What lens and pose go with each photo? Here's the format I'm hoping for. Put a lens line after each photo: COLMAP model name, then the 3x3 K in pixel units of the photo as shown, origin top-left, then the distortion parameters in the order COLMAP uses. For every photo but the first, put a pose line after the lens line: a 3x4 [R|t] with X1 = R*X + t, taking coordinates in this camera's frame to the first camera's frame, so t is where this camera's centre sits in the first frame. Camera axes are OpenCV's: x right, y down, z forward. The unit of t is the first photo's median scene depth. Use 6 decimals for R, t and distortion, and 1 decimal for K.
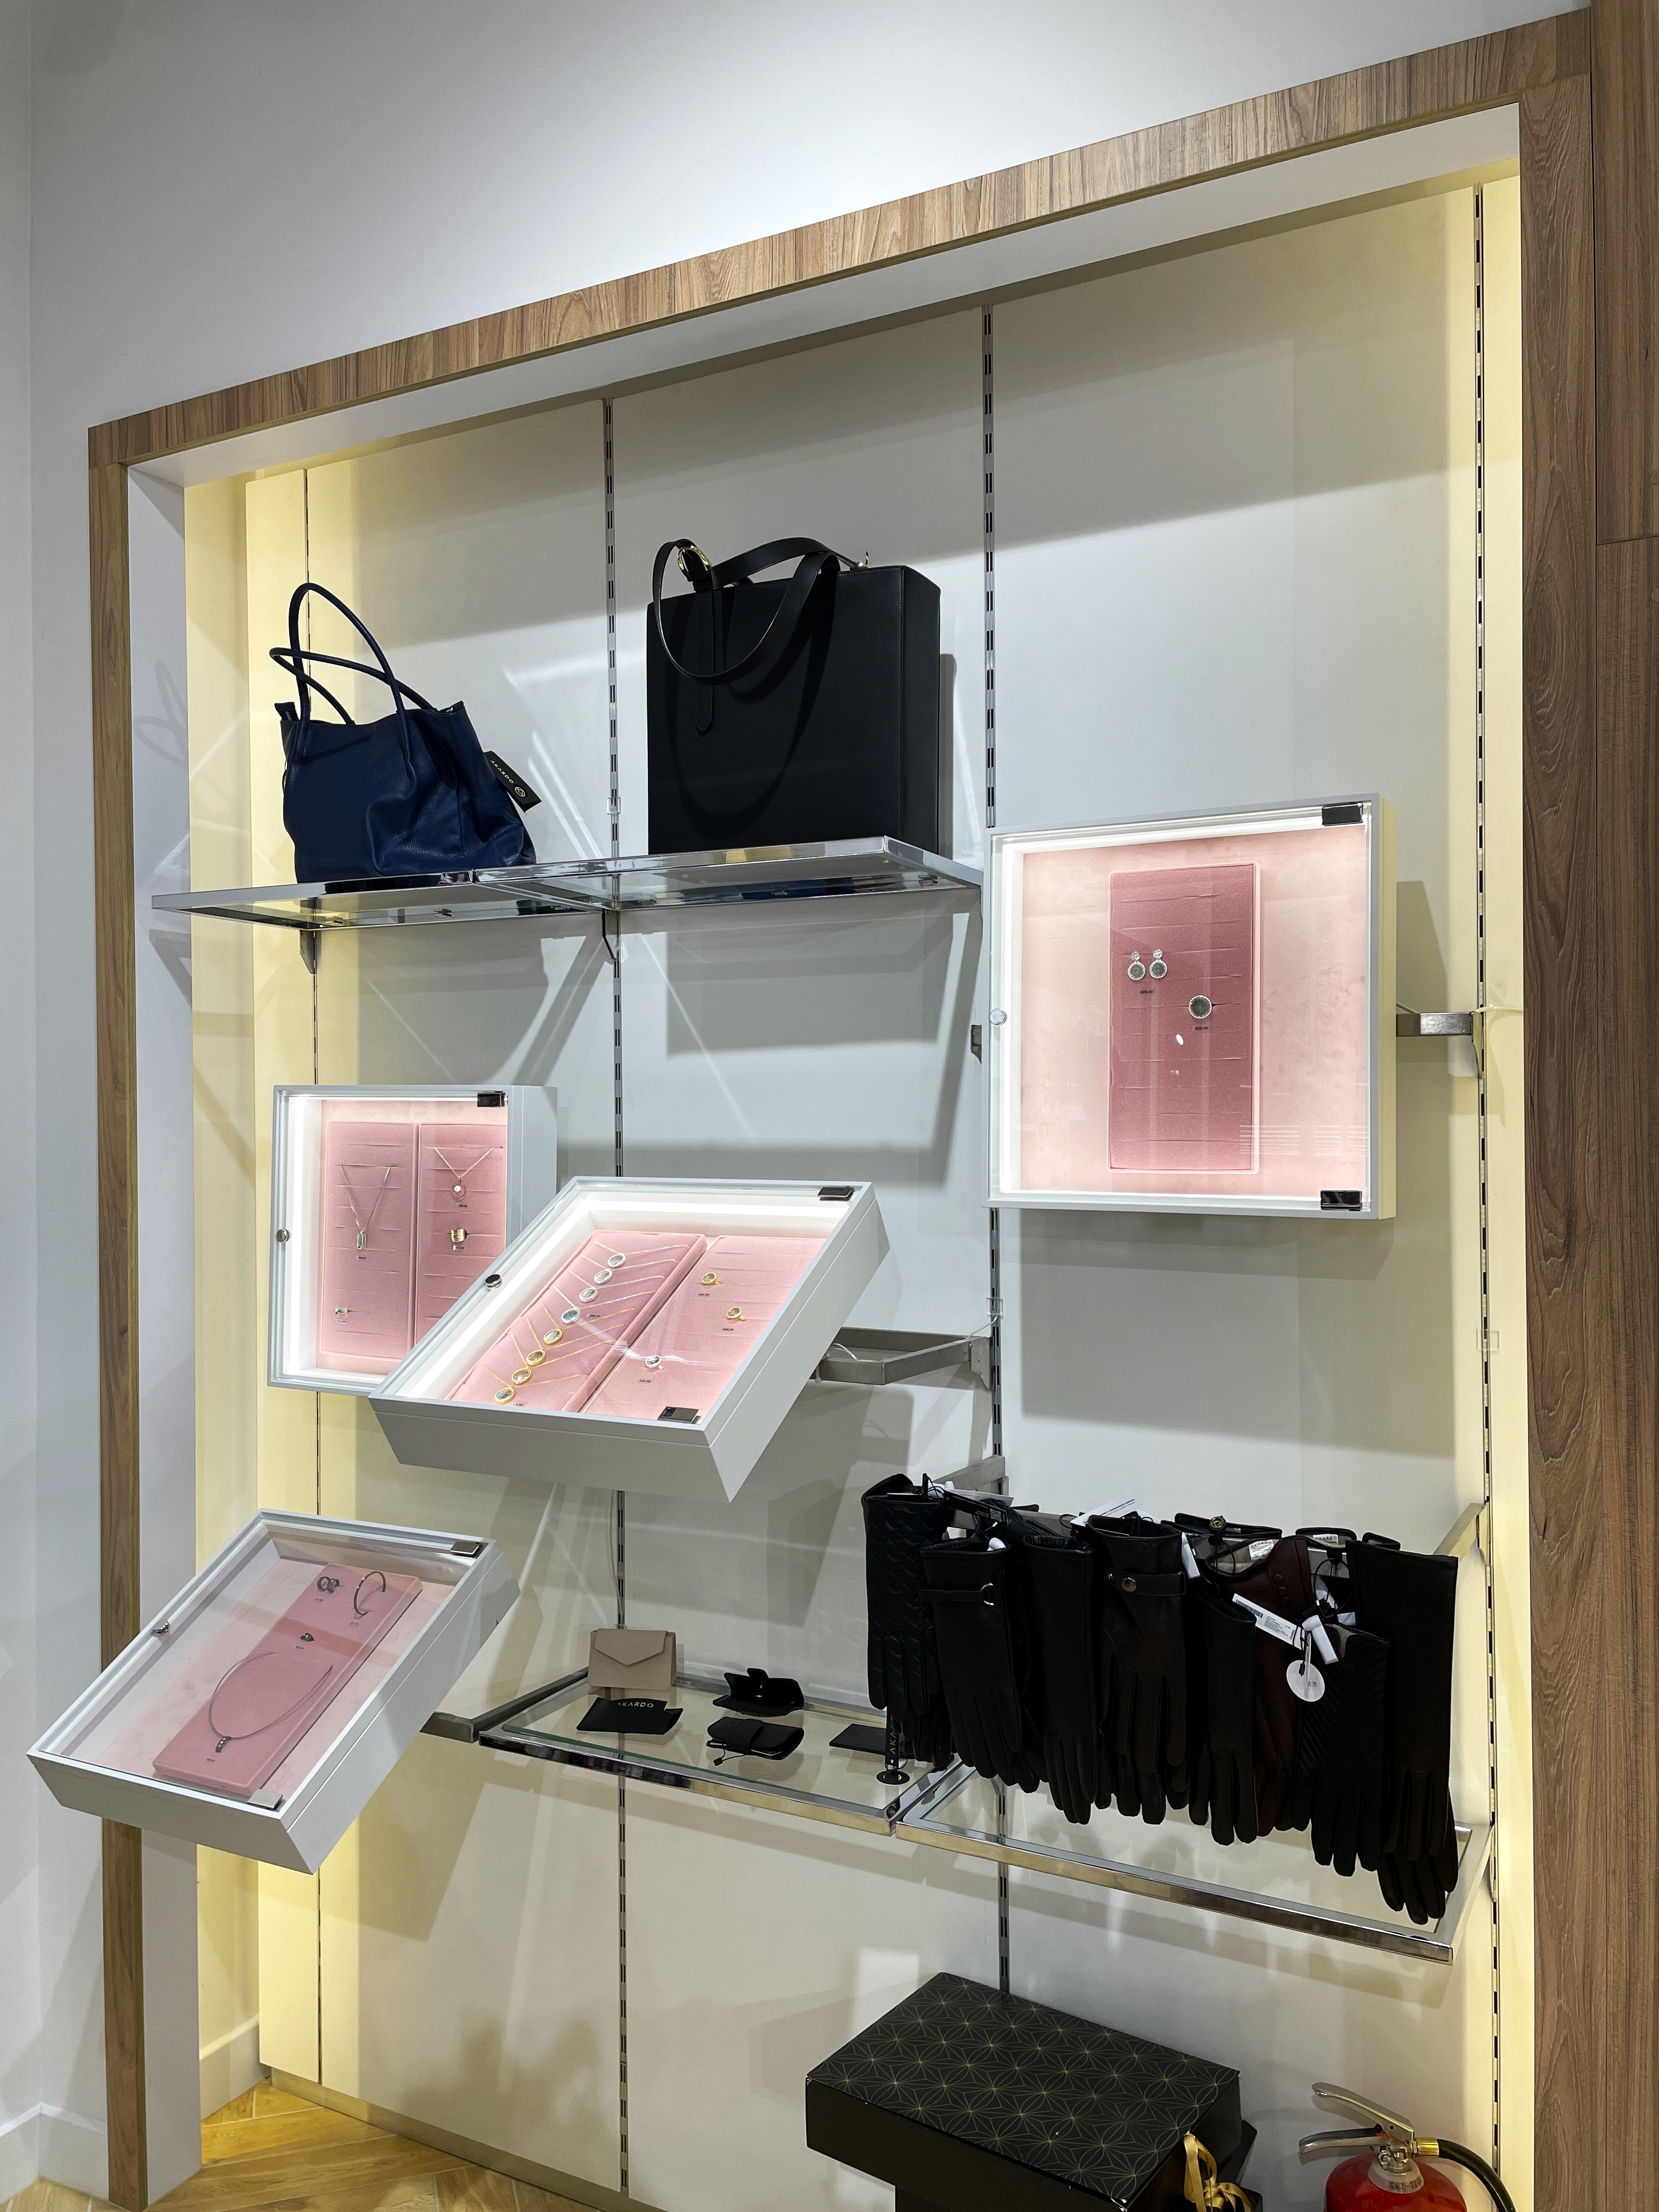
lens RADIAL K [[1662.4, 0, 829.5], [0, 1662.4, 1106.0], [0, 0, 1]] dist [0.128698, -0.183246]
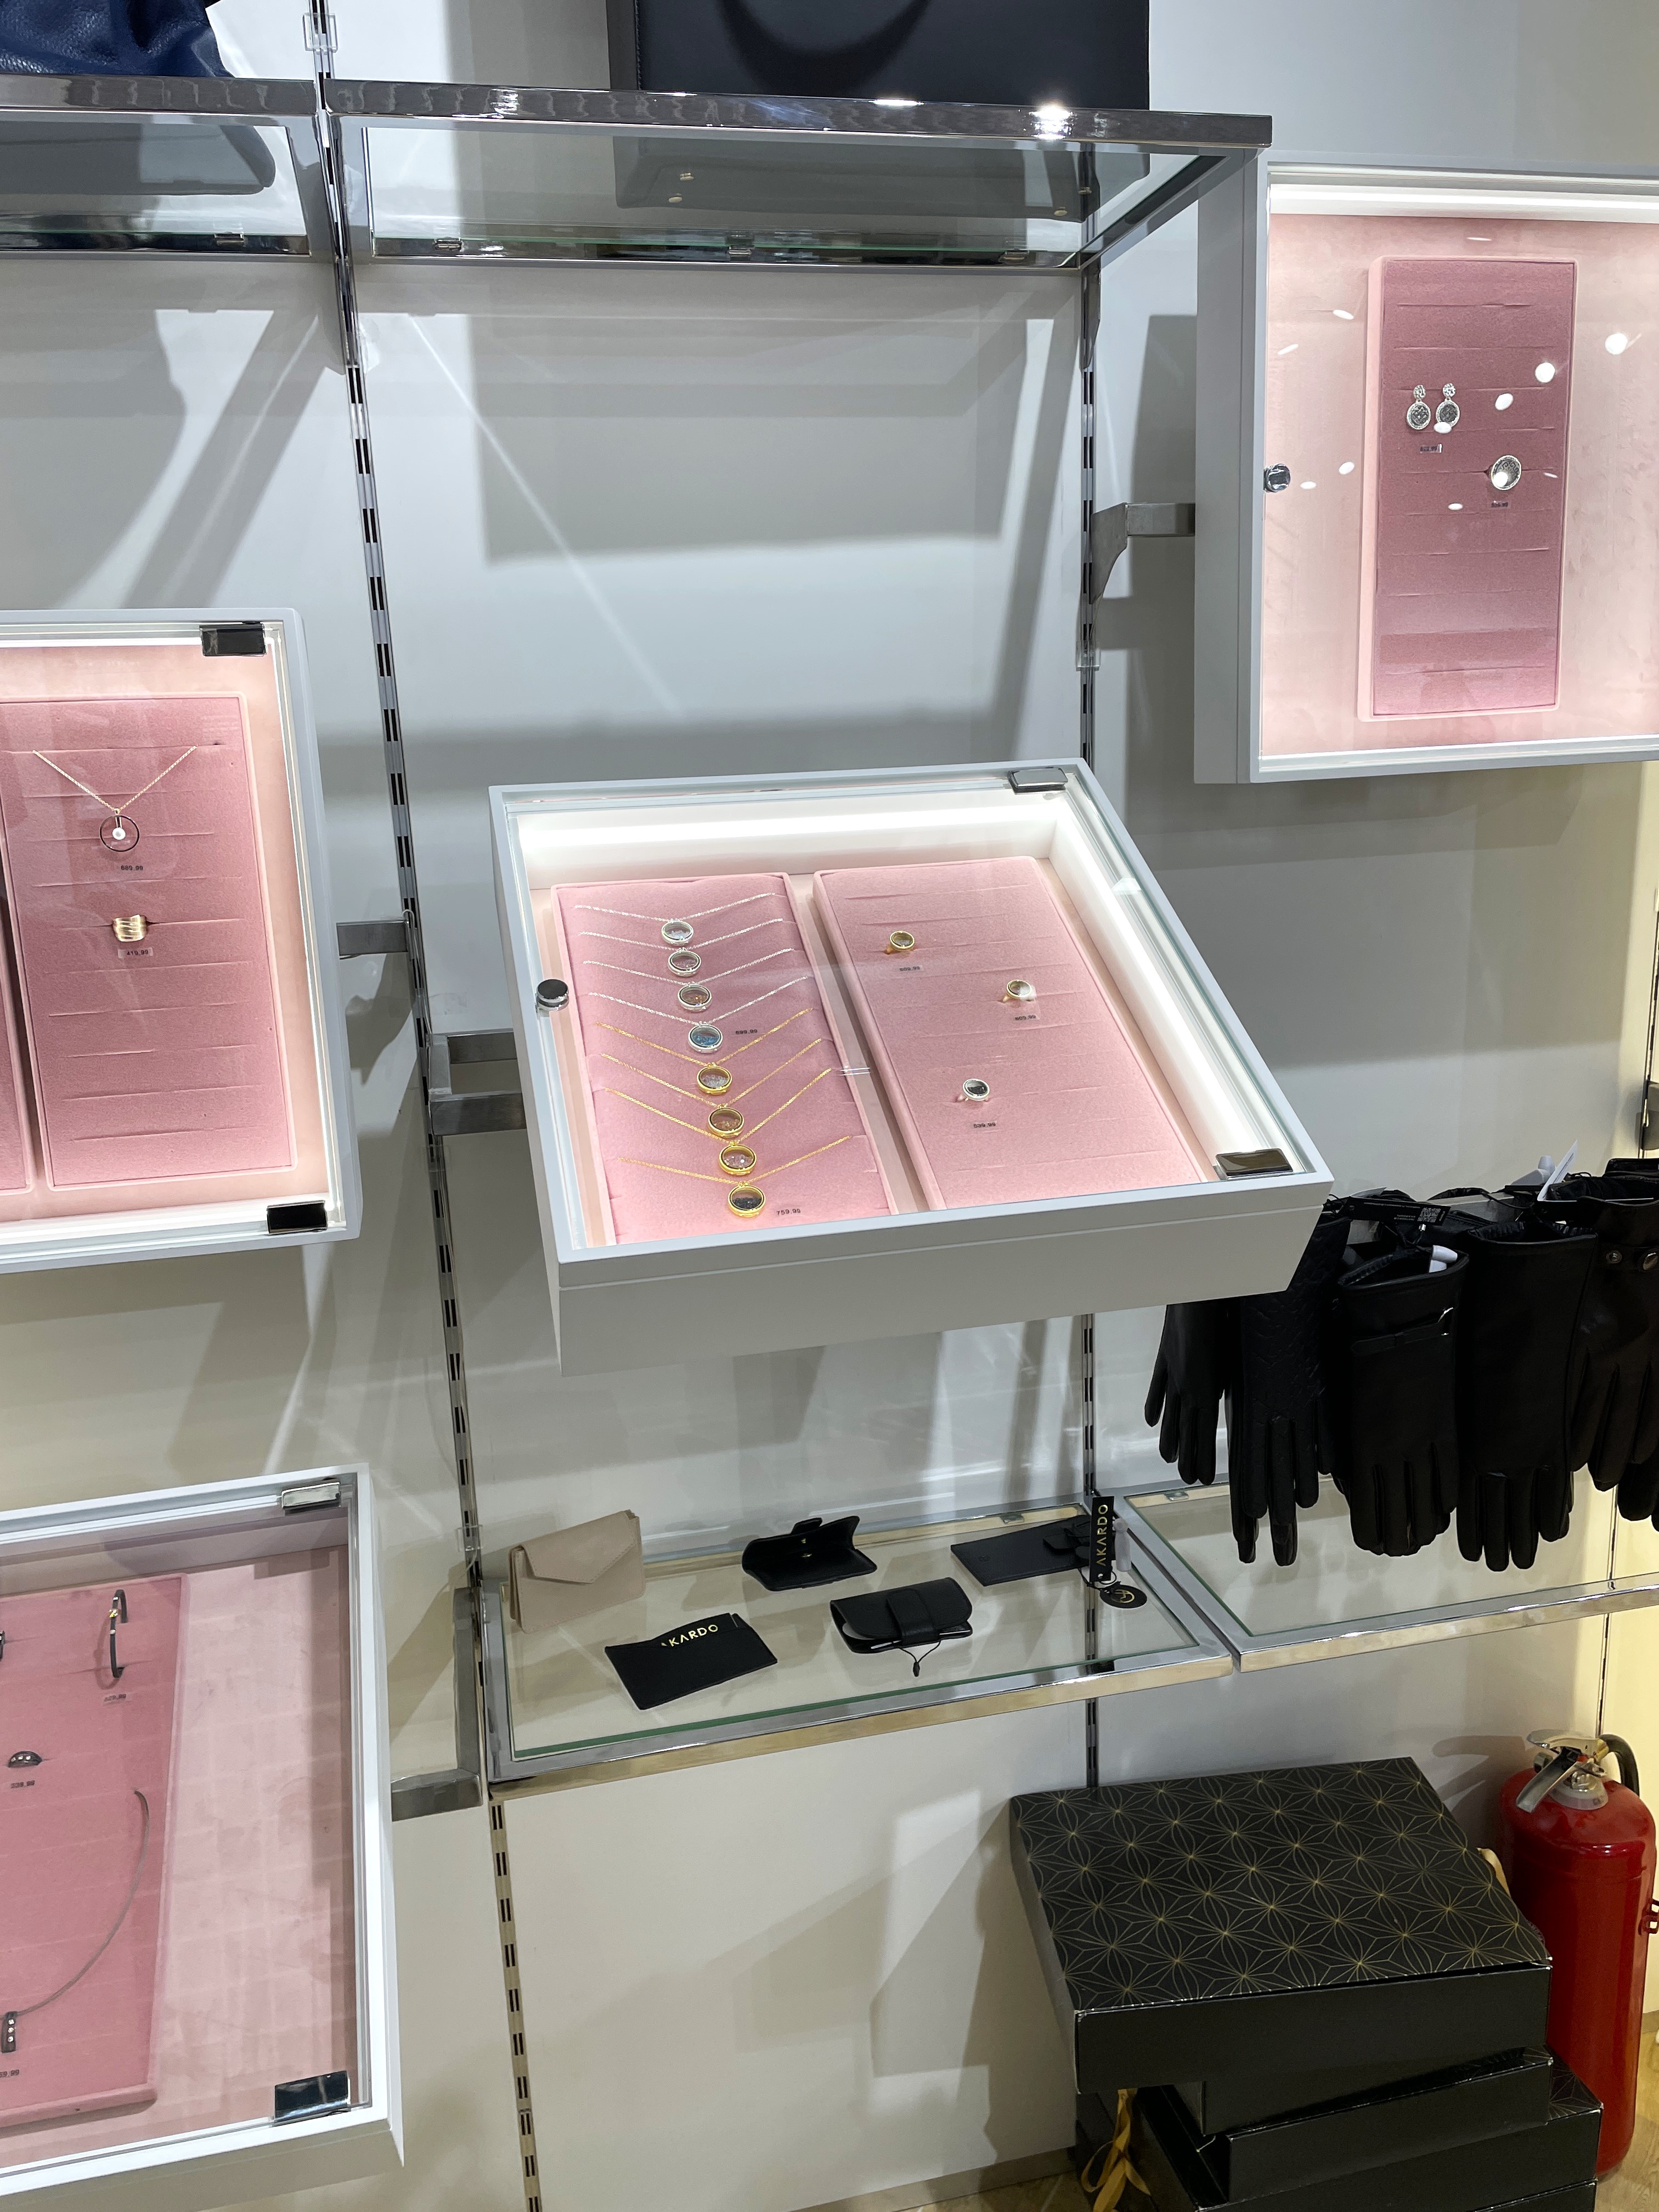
lens RADIAL K [[1662.4, 0, 829.5], [0, 1662.4, 1106.0], [0, 0, 1]] dist [0.128698, -0.183246]
pose [[0.757213, -0.176175, 0.628960, -0.397179], [0.037274, 0.973024, 0.227674, 0.021991], [-0.652104, -0.148953, 0.743353, 0.489275]]
